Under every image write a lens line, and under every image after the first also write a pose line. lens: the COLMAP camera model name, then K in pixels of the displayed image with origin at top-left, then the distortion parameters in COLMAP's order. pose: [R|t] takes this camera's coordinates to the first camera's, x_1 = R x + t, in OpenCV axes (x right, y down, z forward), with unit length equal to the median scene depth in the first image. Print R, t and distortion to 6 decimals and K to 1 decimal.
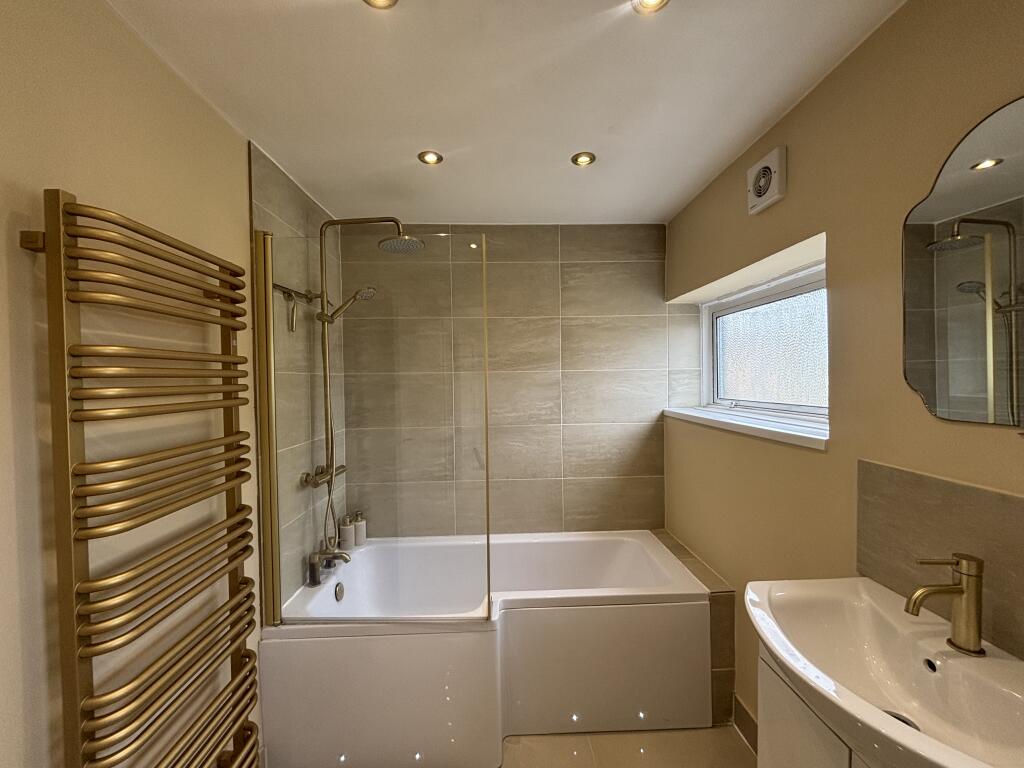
lens RADIAL K [[416.3, 0, 512.0], [0, 416.3, 384.0], [0, 0, 1]] dist [0.012953, -0.006050]
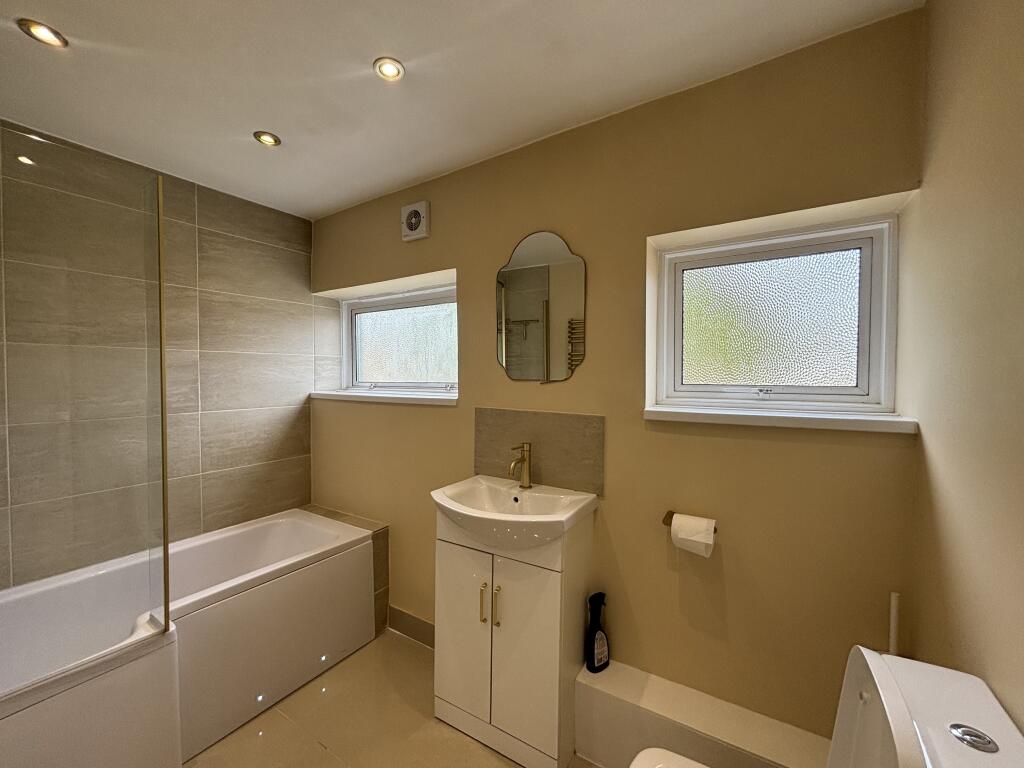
lens RADIAL K [[416.3, 0, 512.0], [0, 416.3, 384.0], [0, 0, 1]] dist [0.012953, -0.006050]
pose [[0.568442, -0.005663, 0.822704, -0.233921], [0.009311, 0.999957, 0.000450, 0.044257], [-0.822671, 0.007404, 0.568470, -0.041795]]
